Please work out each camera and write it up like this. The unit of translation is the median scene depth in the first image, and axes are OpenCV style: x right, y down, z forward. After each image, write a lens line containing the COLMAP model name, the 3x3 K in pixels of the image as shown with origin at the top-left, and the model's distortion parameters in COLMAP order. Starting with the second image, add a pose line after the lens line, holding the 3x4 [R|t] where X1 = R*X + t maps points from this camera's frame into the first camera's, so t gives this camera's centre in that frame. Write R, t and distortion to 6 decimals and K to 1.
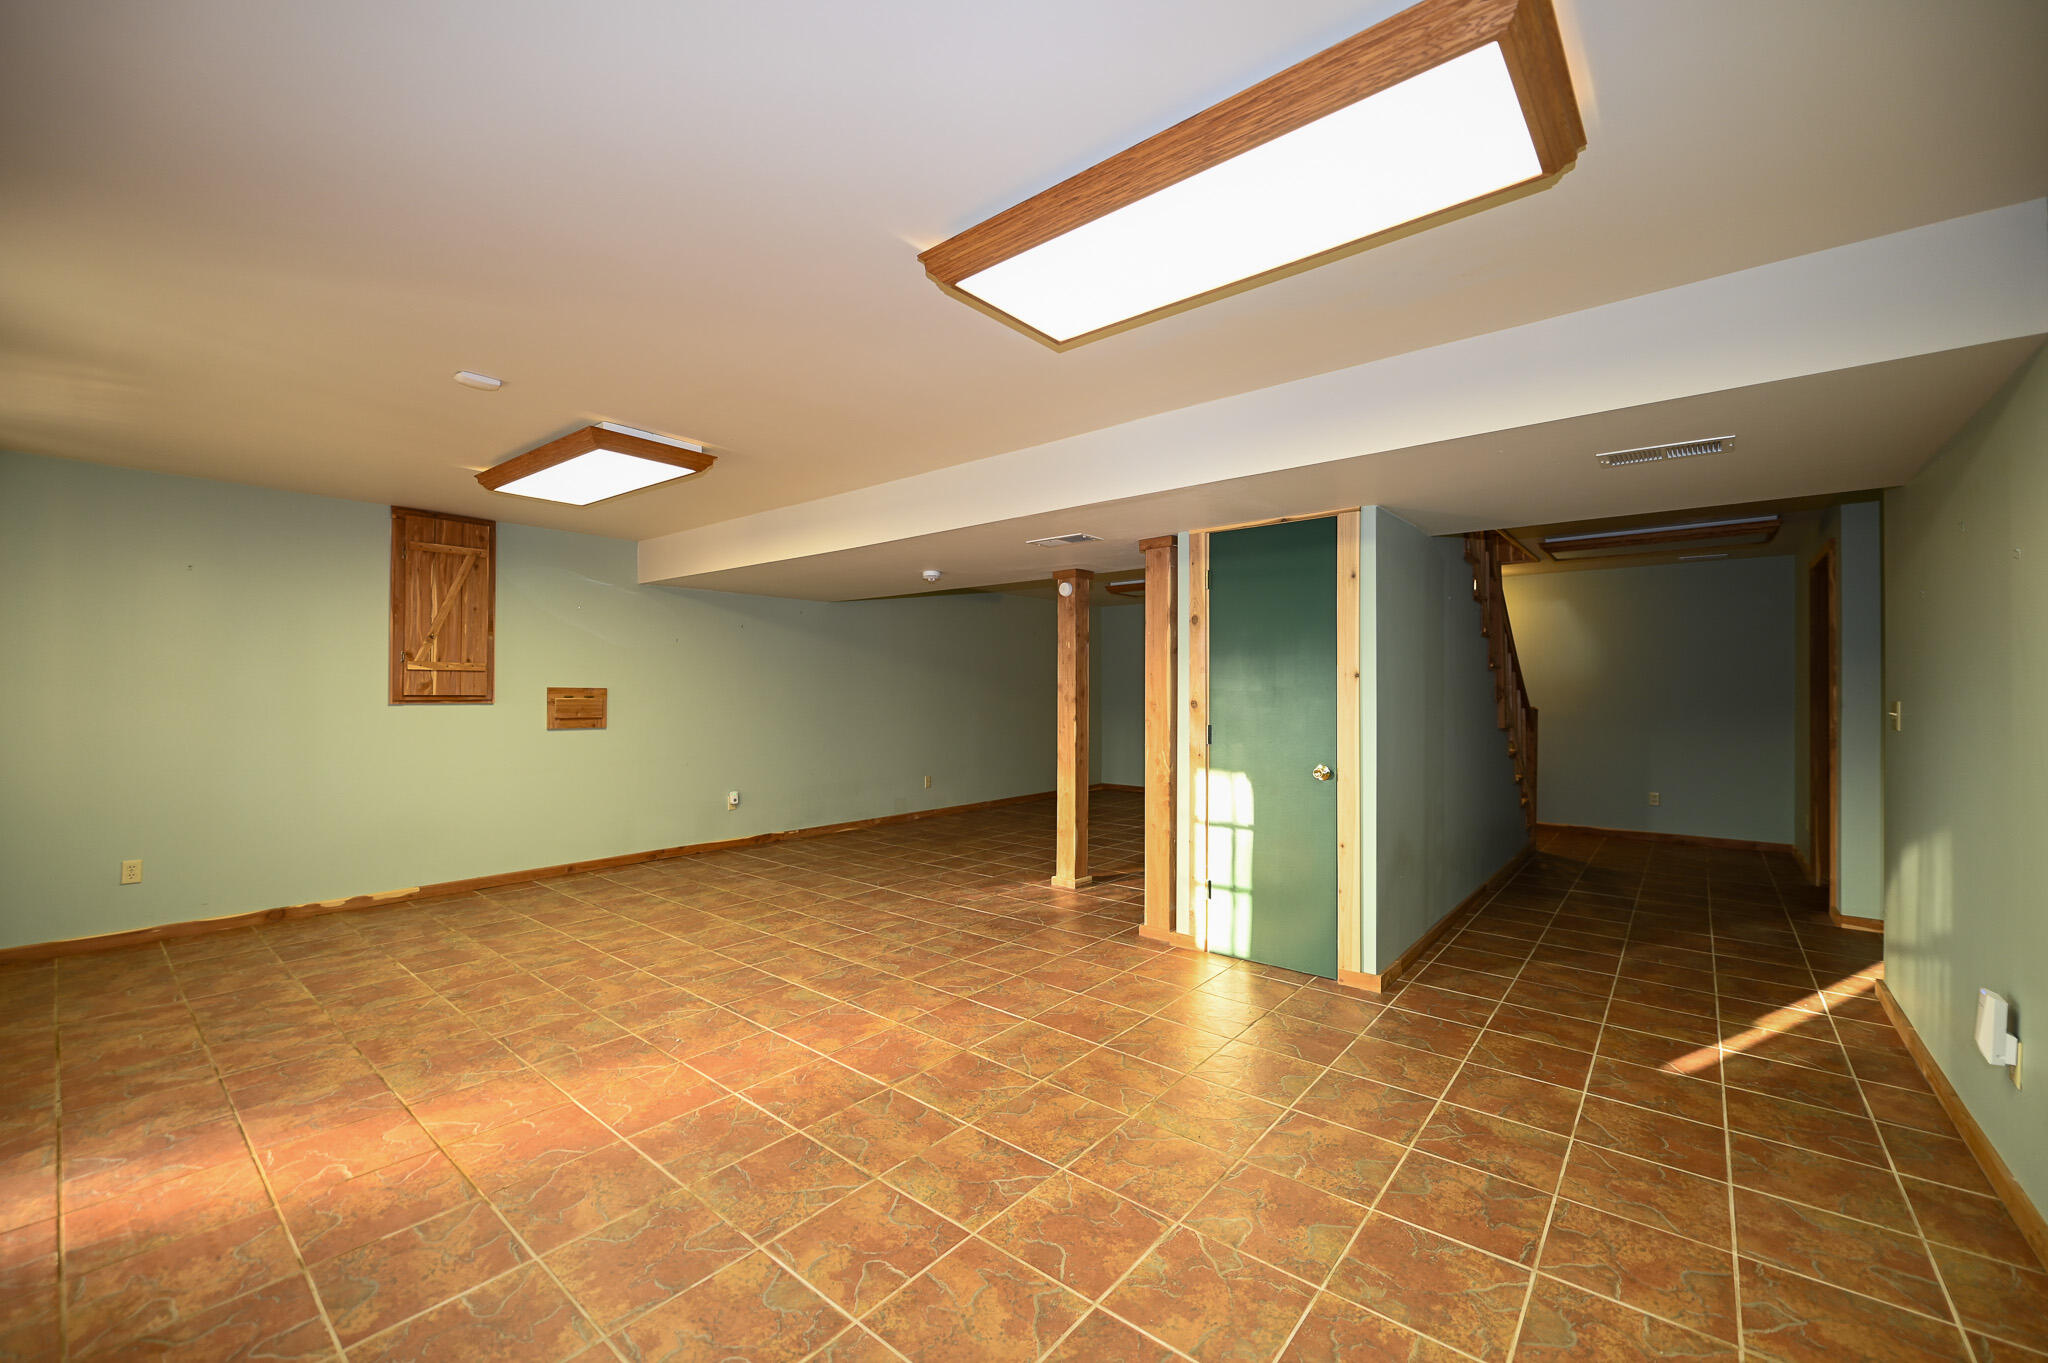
lens RADIAL K [[813.7, 0, 1022.1], [0, 813.7, 680.4], [0, 0, 1]] dist [-0.006577, -0.000457]
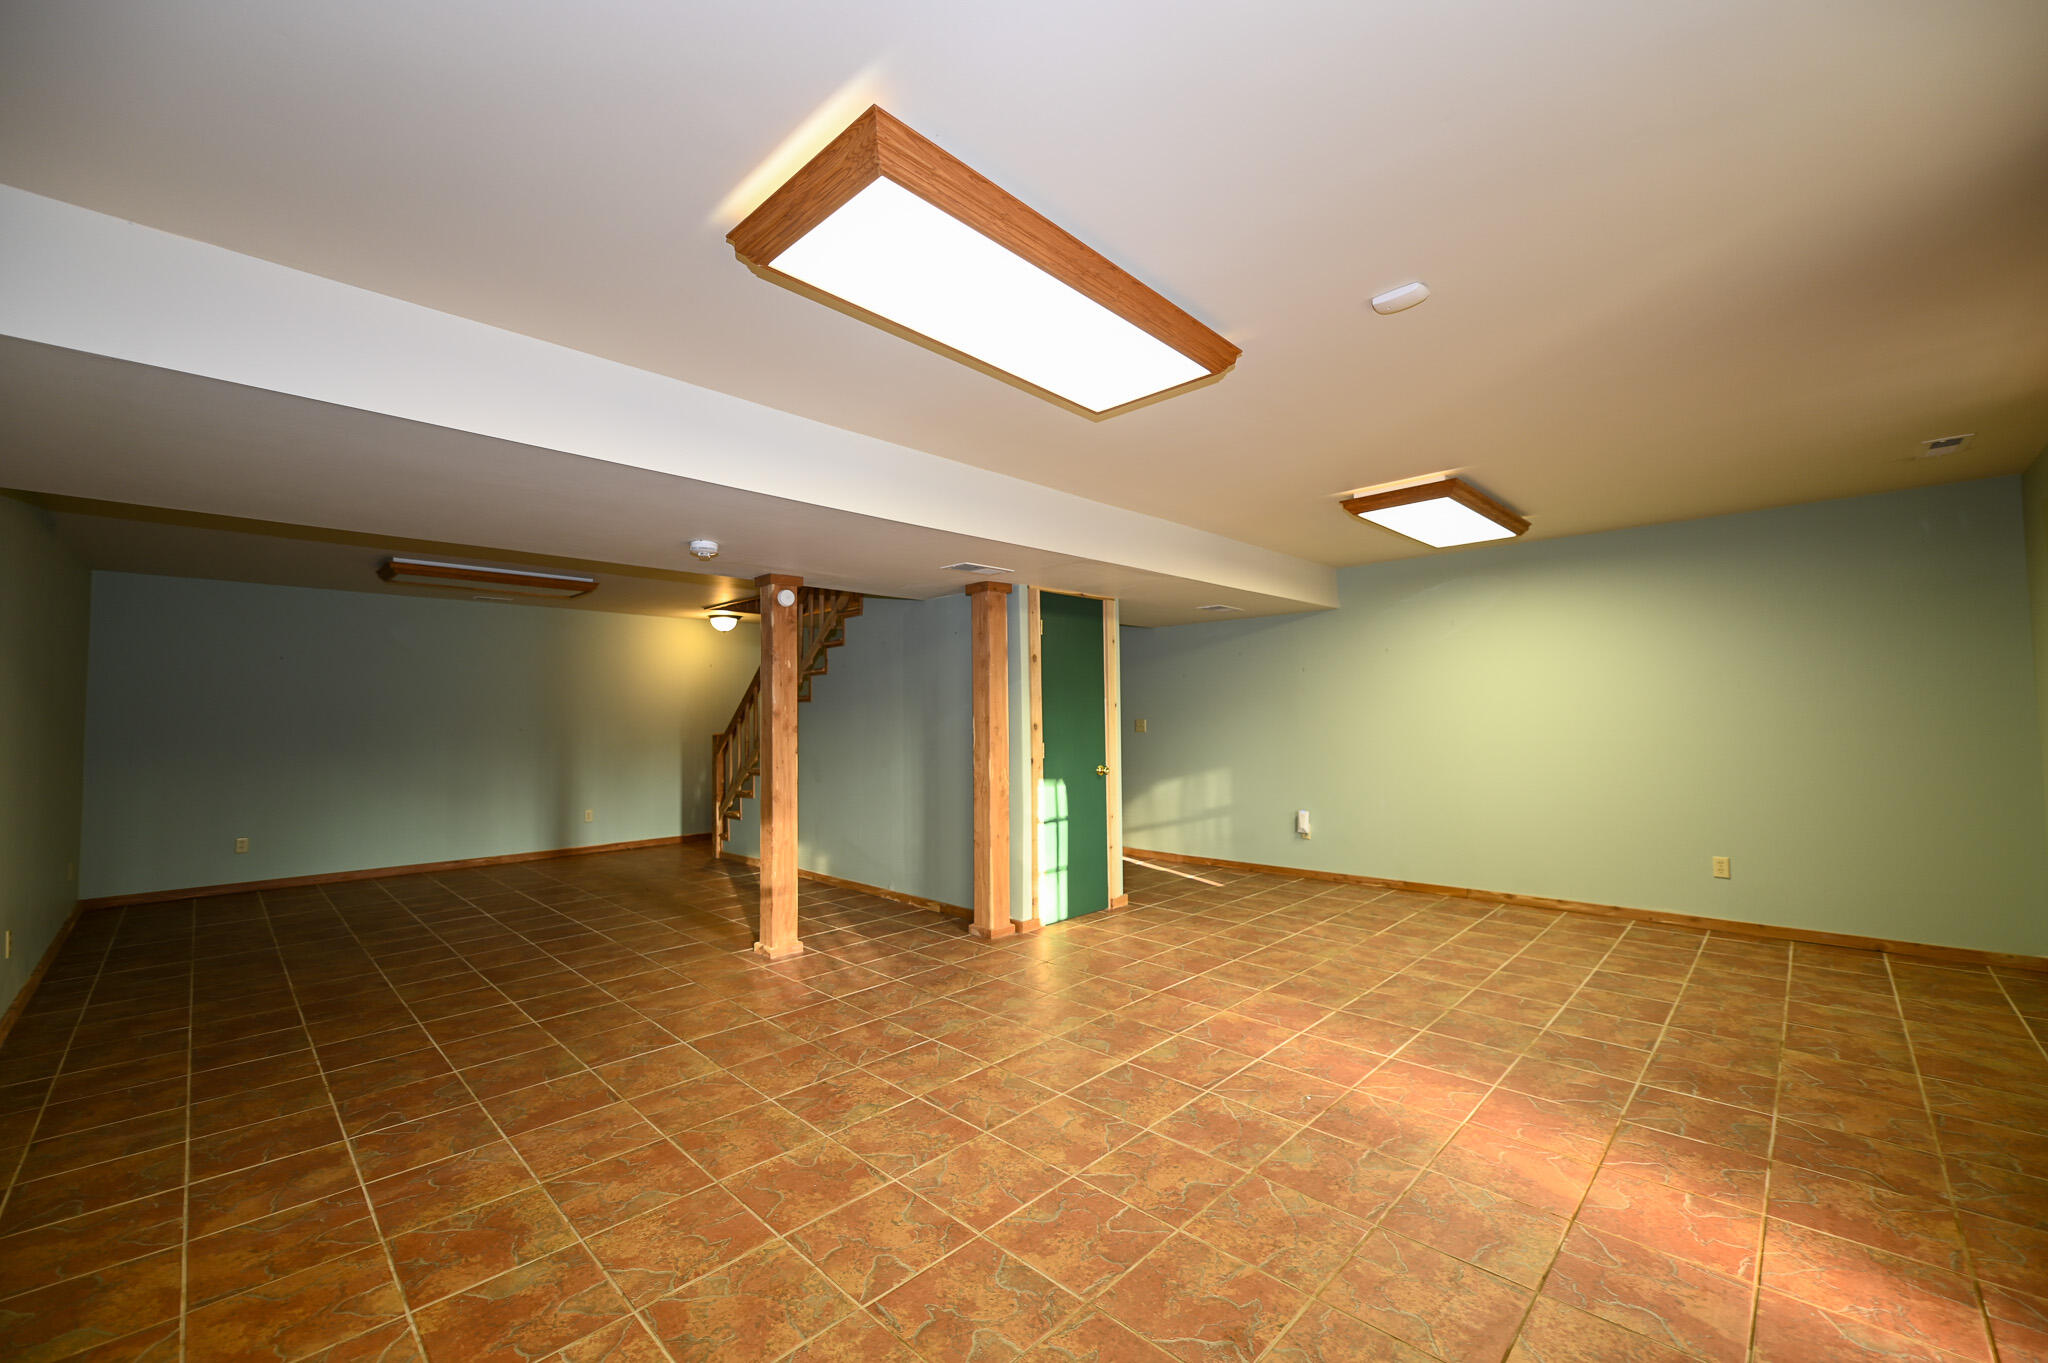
lens RADIAL K [[813.7, 0, 1022.9], [0, 813.7, 687.3], [0, 0, 1]] dist [-0.006577, -0.000457]
pose [[0.083151, 0.034242, 0.995948, -1.175481], [-0.000621, 0.999411, -0.034310, 0.013588], [-0.996537, 0.002234, 0.083124, 1.064519]]
